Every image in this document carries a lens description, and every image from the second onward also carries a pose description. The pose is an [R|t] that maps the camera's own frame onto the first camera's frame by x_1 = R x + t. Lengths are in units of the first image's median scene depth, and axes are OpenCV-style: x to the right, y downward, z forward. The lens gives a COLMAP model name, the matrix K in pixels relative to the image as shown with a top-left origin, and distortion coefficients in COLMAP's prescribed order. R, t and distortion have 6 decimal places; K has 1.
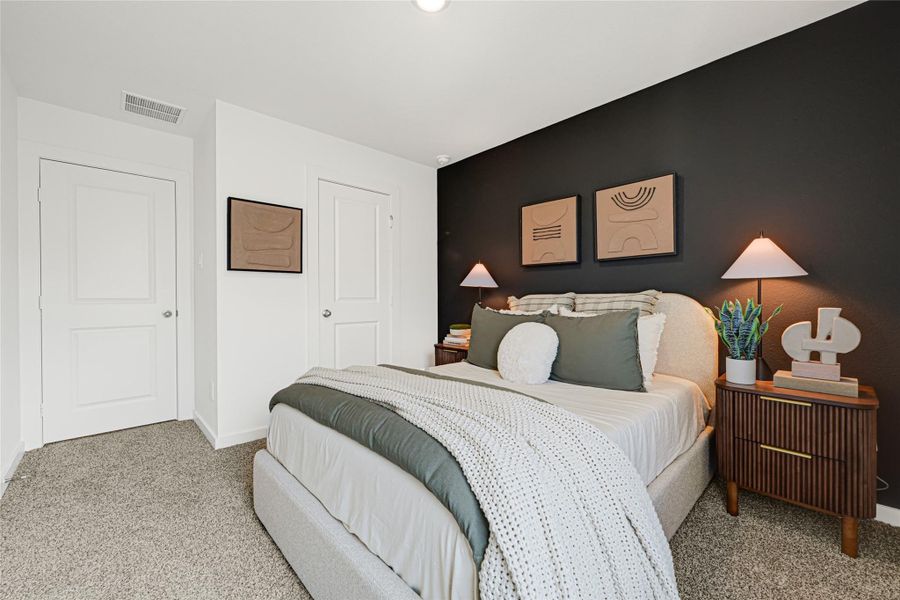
lens RADIAL K [[365.7, 0, 445.3], [0, 365.7, 294.9], [0, 0, 1]] dist [0.000087, 0.000067]
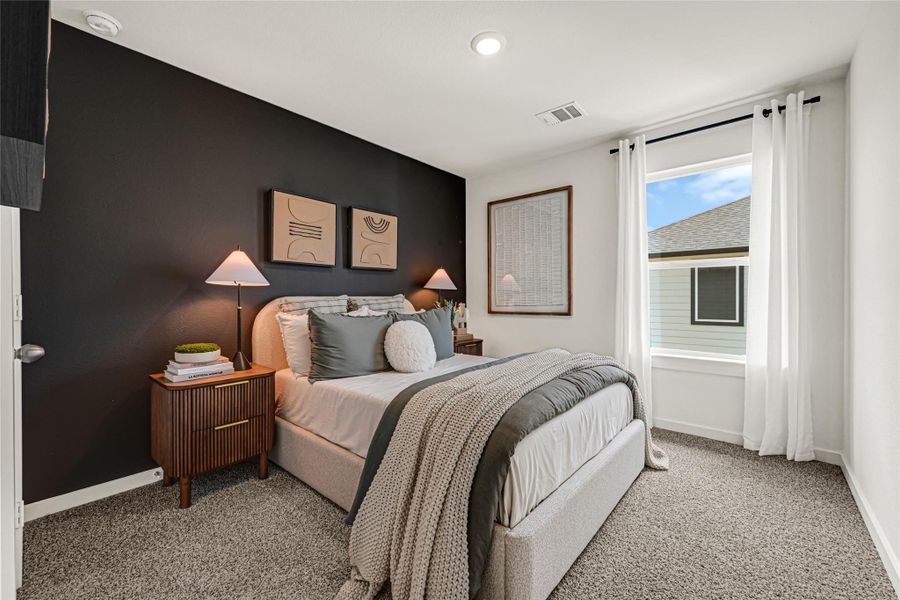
lens RADIAL K [[365.7, 0, 445.8], [0, 365.7, 303.1], [0, 0, 1]] dist [0.000087, 0.000067]
pose [[-0.074016, -0.005932, 0.997239, -0.734805], [-0.005695, 0.999969, 0.005525, 0.010999], [-0.997241, -0.005270, -0.074048, 0.753597]]
